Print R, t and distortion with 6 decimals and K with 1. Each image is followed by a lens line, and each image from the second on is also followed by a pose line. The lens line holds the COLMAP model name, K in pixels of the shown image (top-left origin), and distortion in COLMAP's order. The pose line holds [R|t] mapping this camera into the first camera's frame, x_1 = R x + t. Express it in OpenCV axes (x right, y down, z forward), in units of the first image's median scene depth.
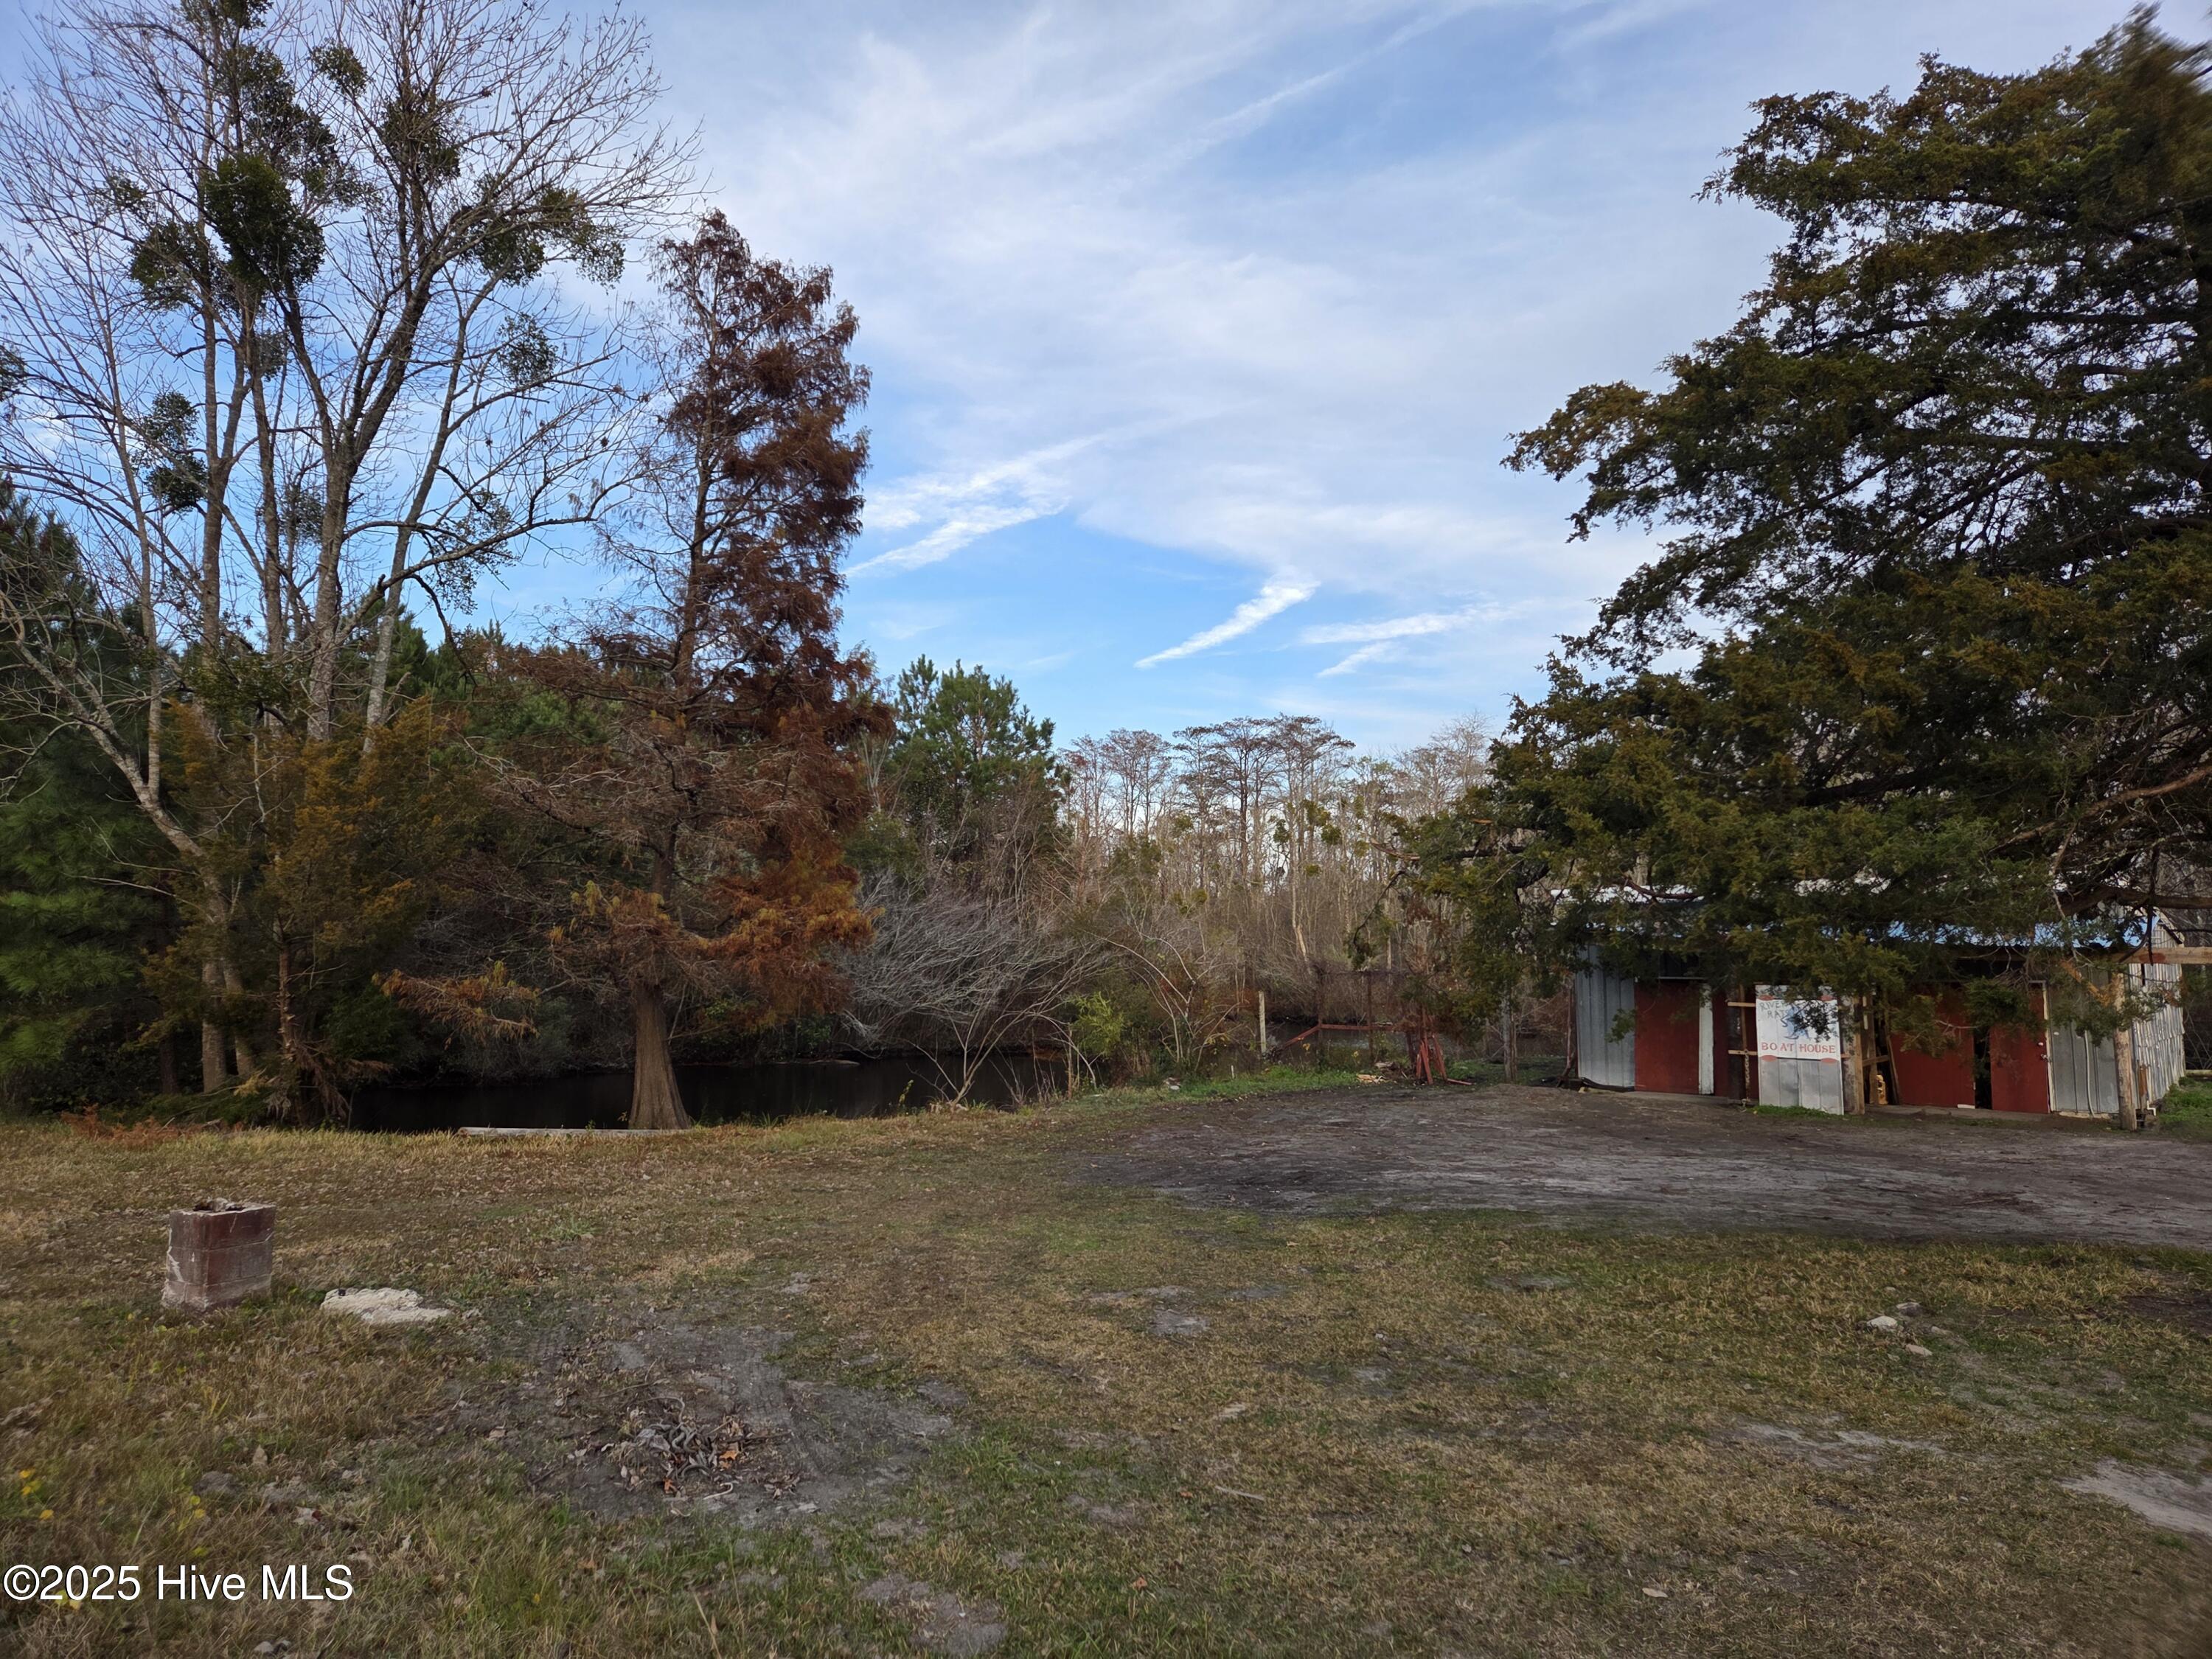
lens RADIAL K [[1465.4, 0, 1108.4], [0, 1465.4, 732.6], [0, 0, 1]] dist [-0.000102, -0.000721]
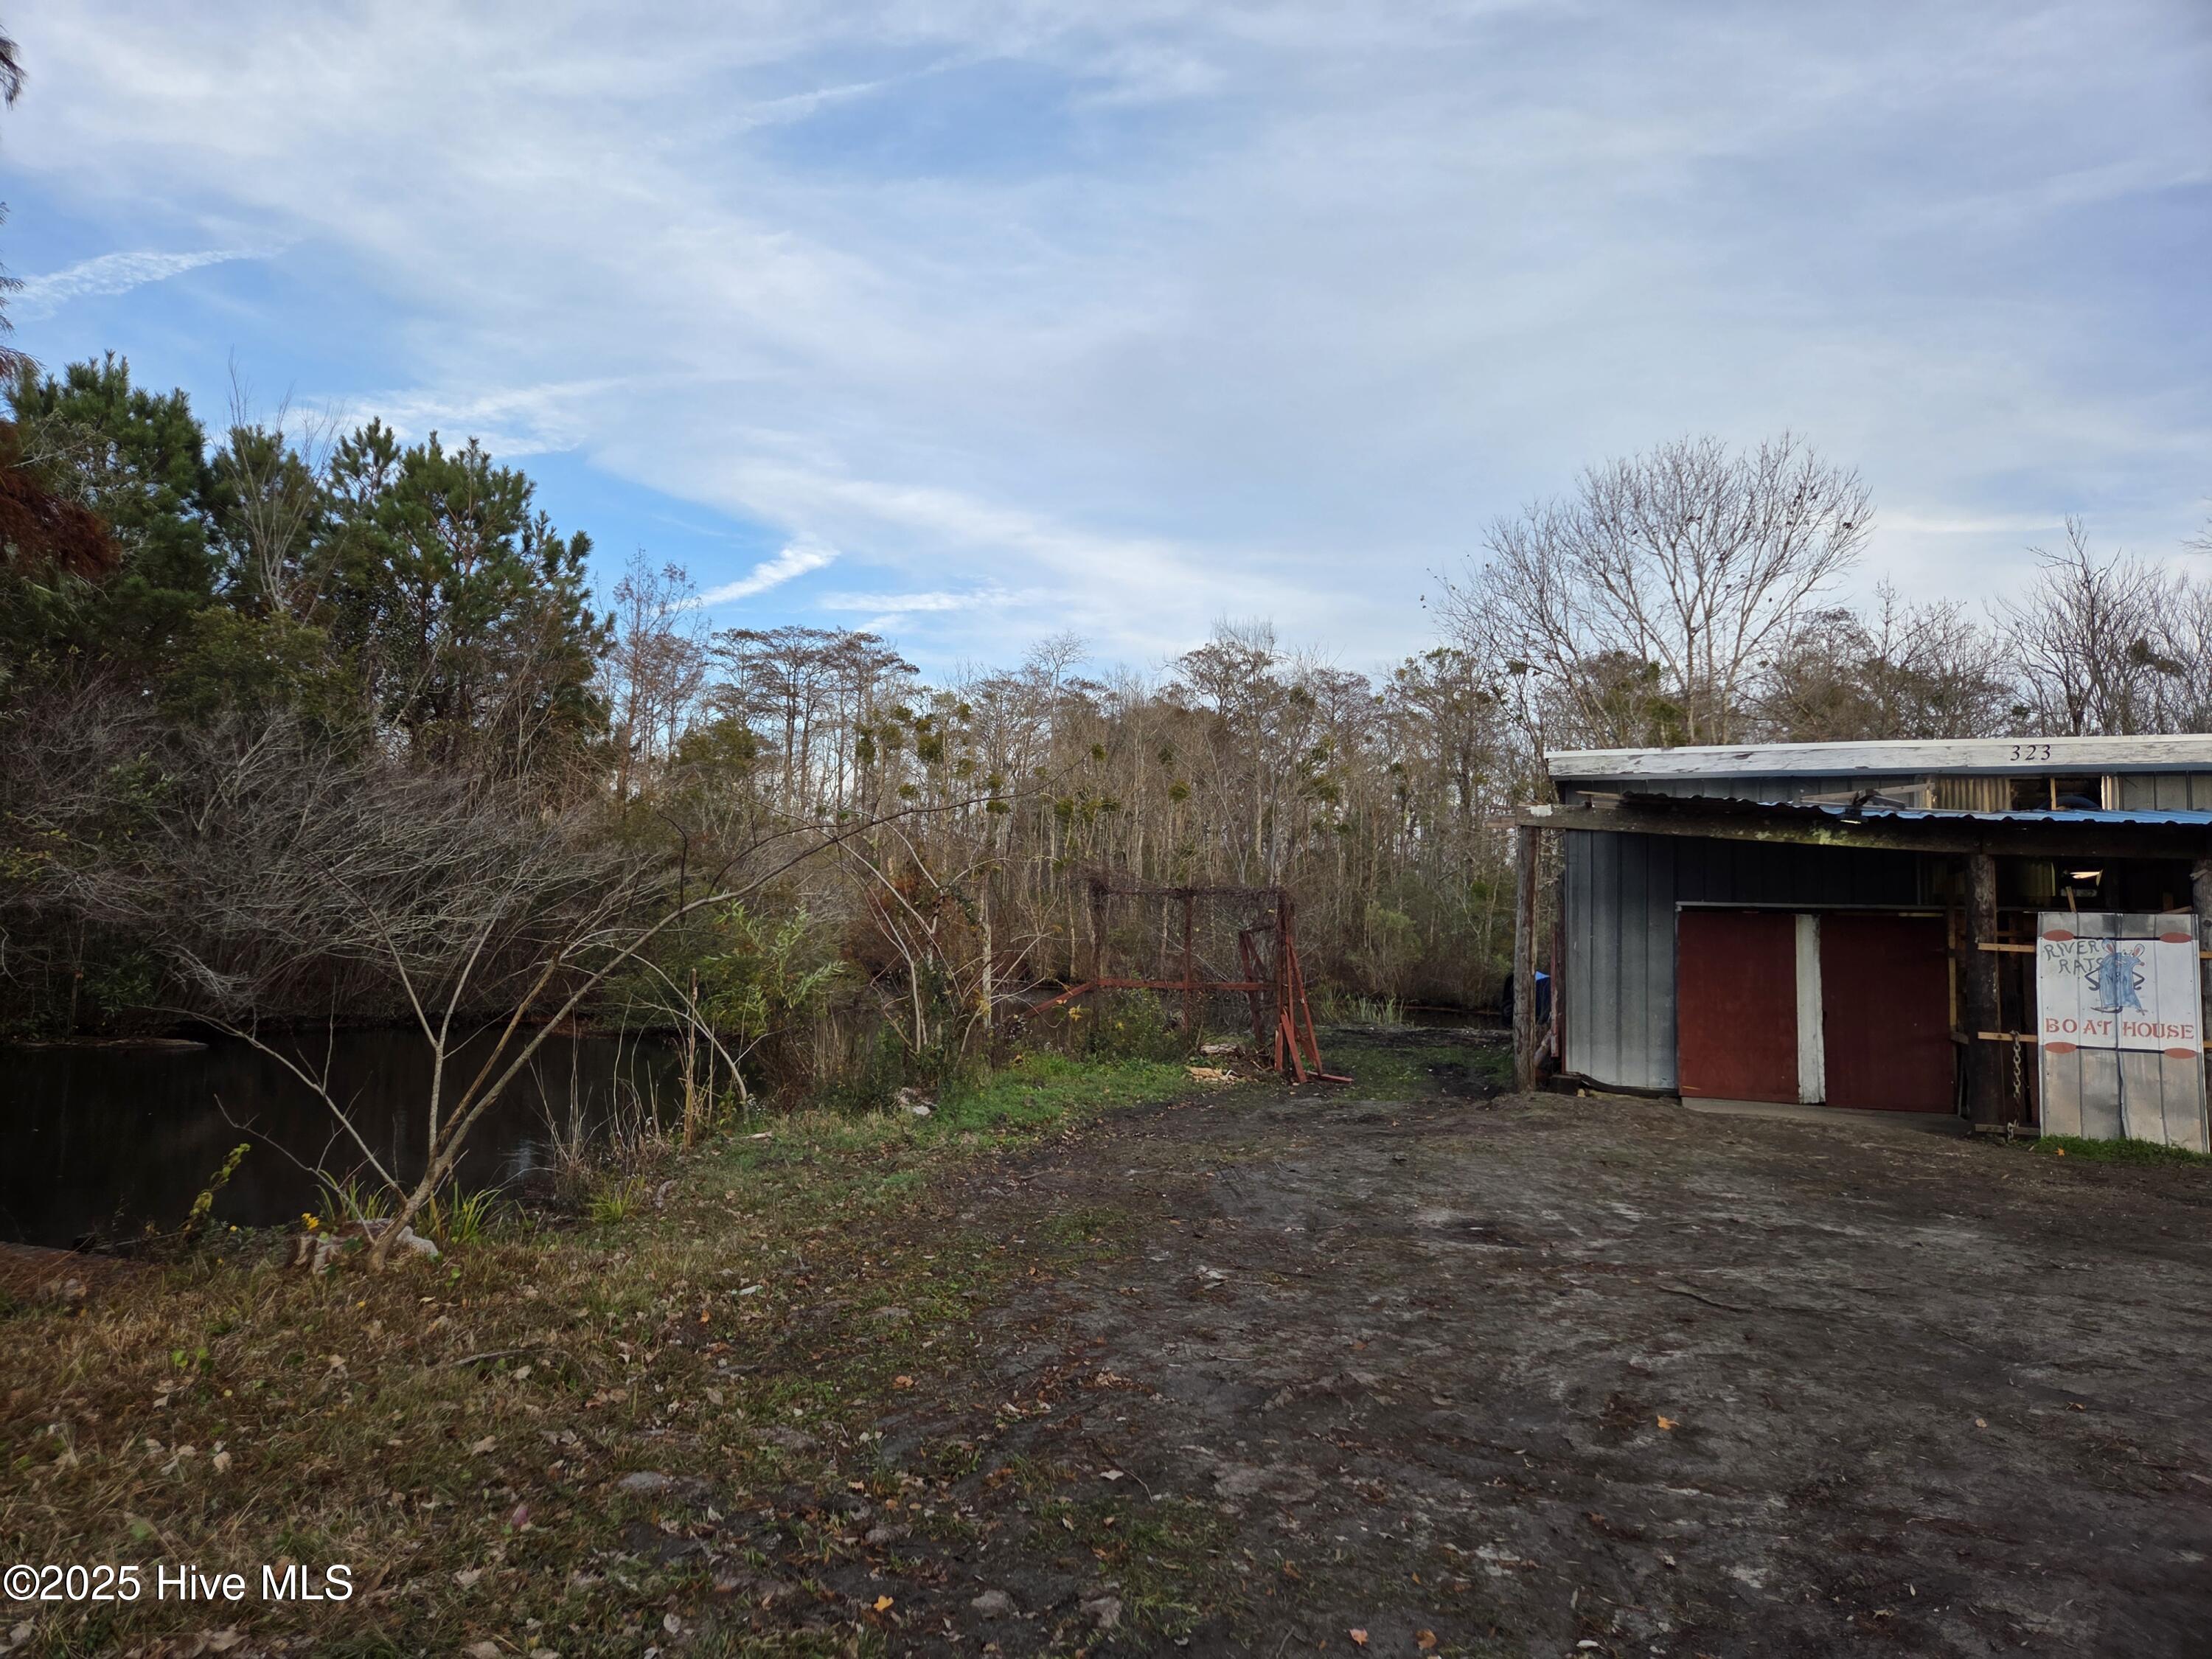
lens RADIAL K [[1524.1, 0, 1095.4], [0, 1524.1, 785.2], [0, 0, 1]] dist [0.059544, -0.058392]
pose [[0.950864, 0.046582, 0.306085, -0.036853], [-0.067274, 0.996082, 0.057398, 0.072724], [-0.302212, -0.075170, 0.950272, 0.355384]]
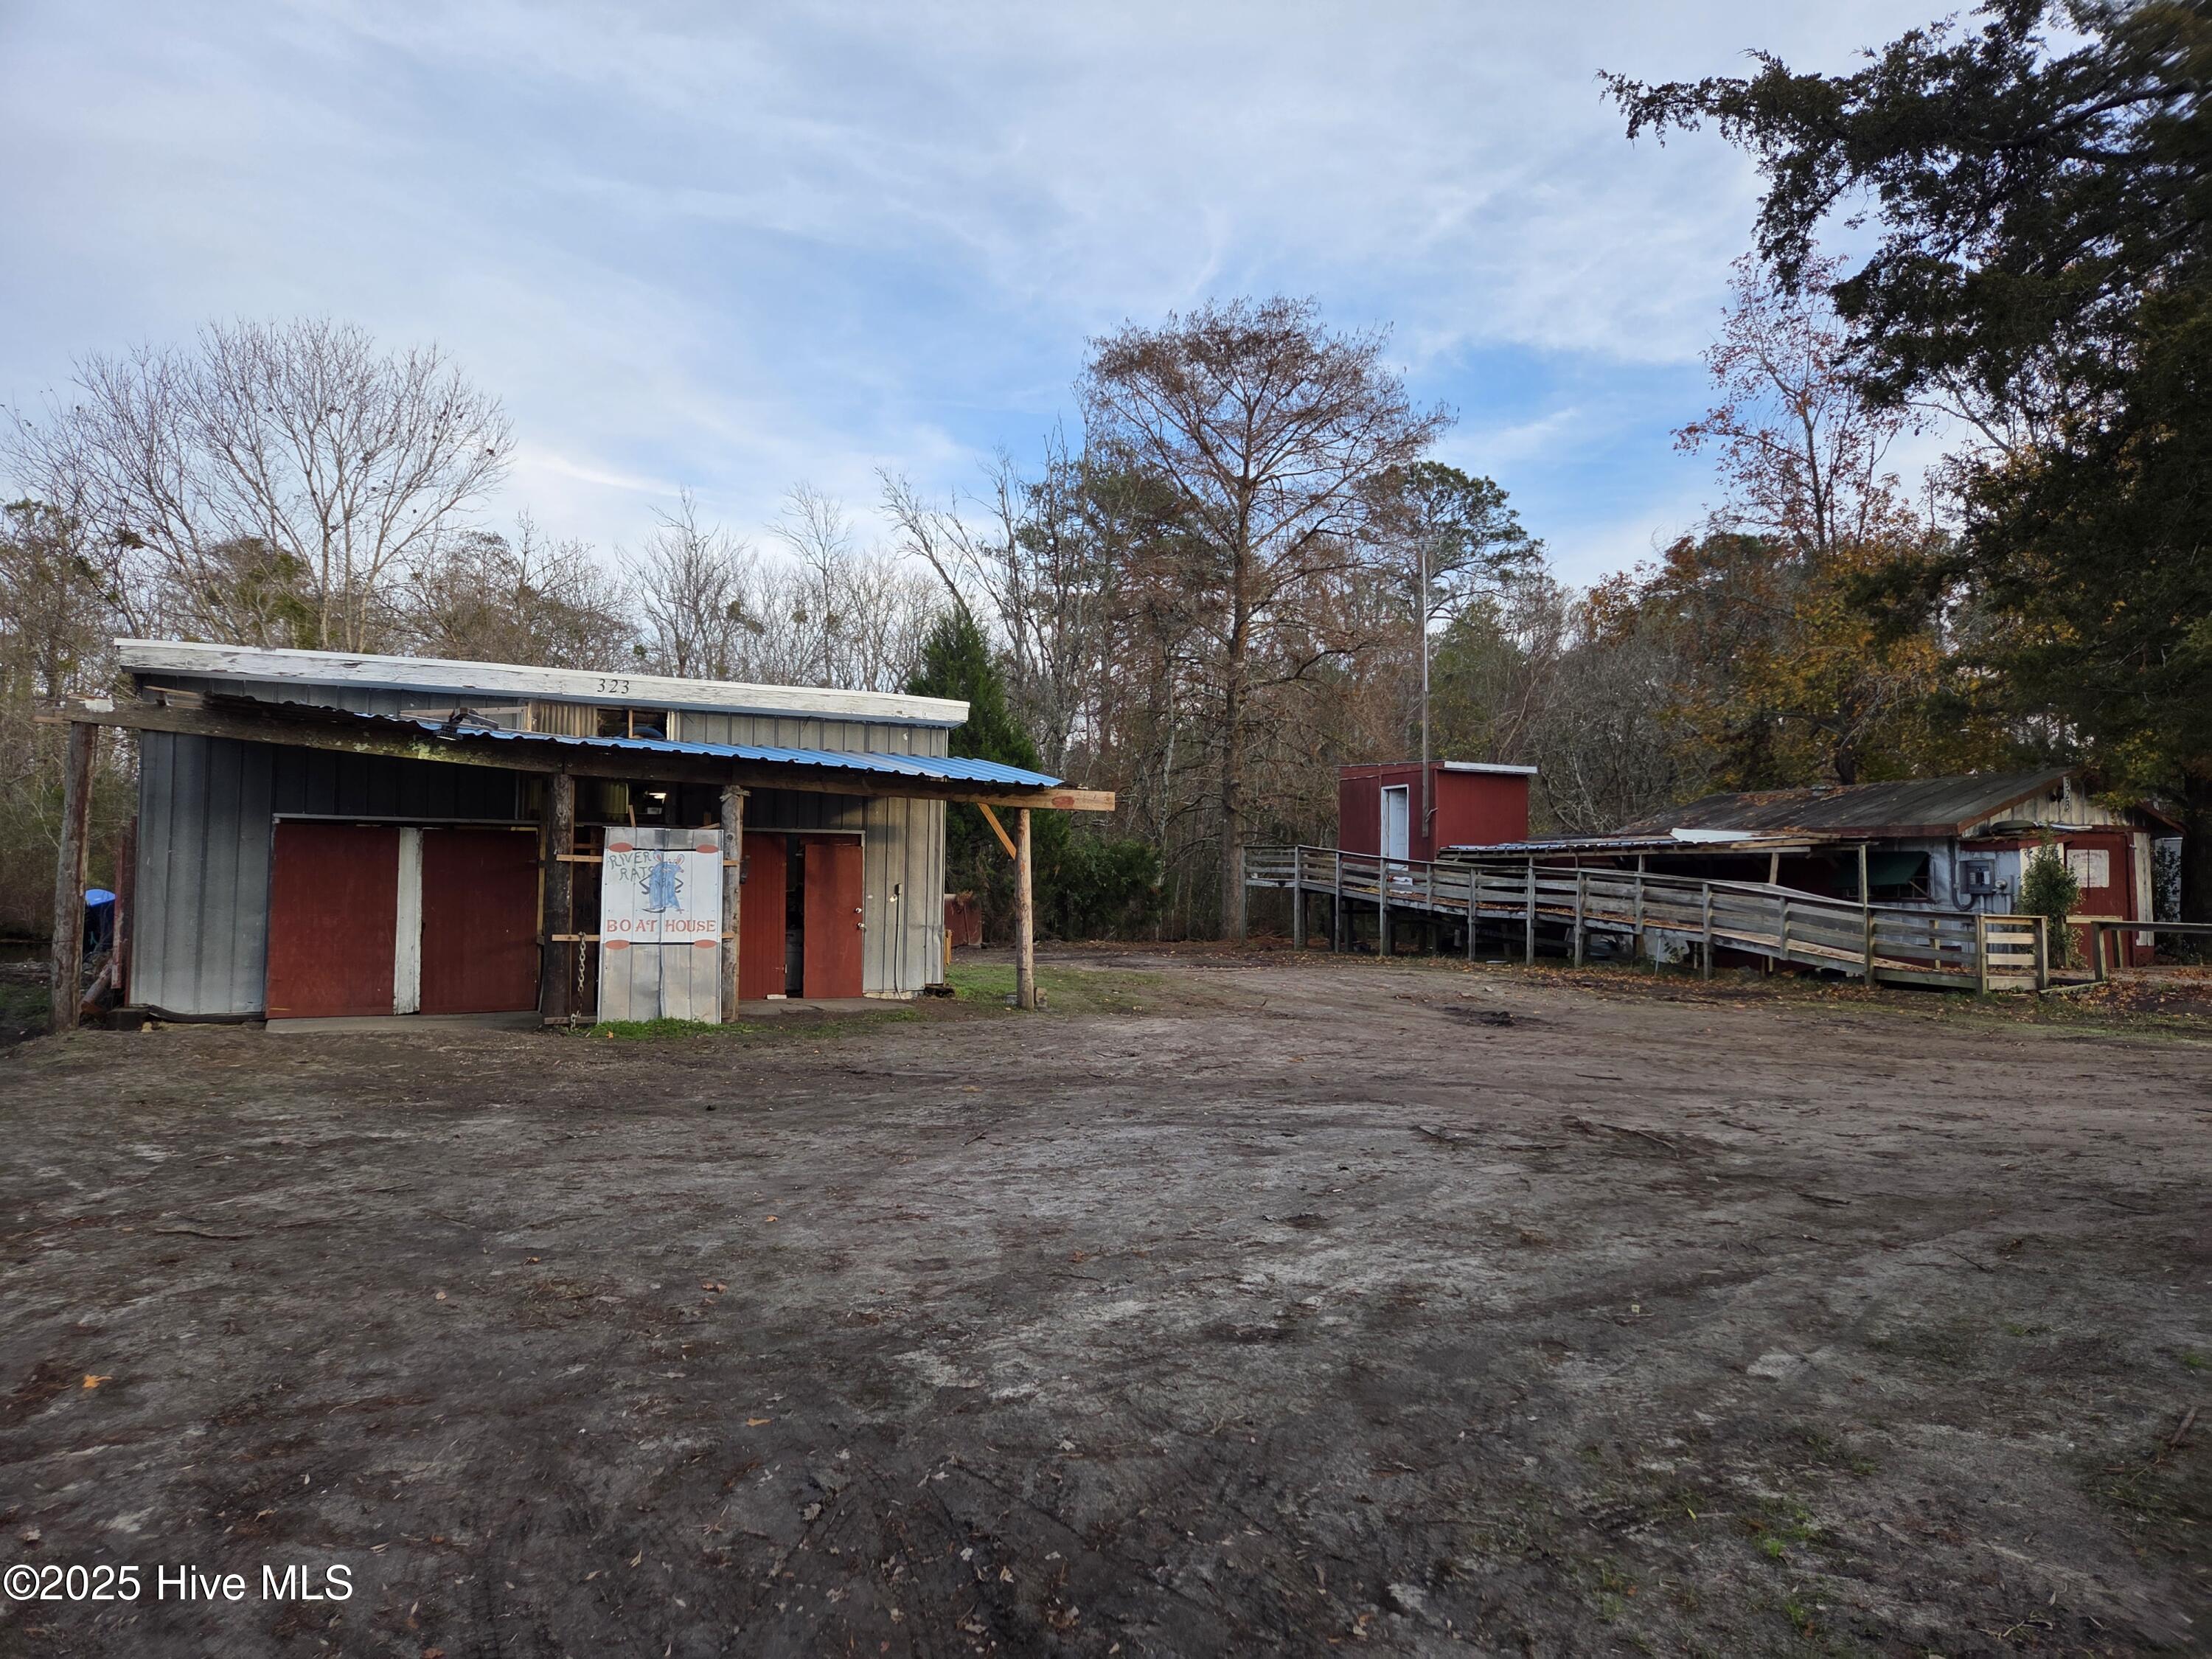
lens RADIAL K [[1524.1, 0, 1095.4], [0, 1524.1, 785.2], [0, 0, 1]] dist [0.059544, -0.058392]
pose [[0.326021, 0.054004, 0.943819, -0.057275], [-0.162806, 0.986658, -0.000218, 0.076201], [-0.931238, -0.153589, 0.330463, 0.376252]]
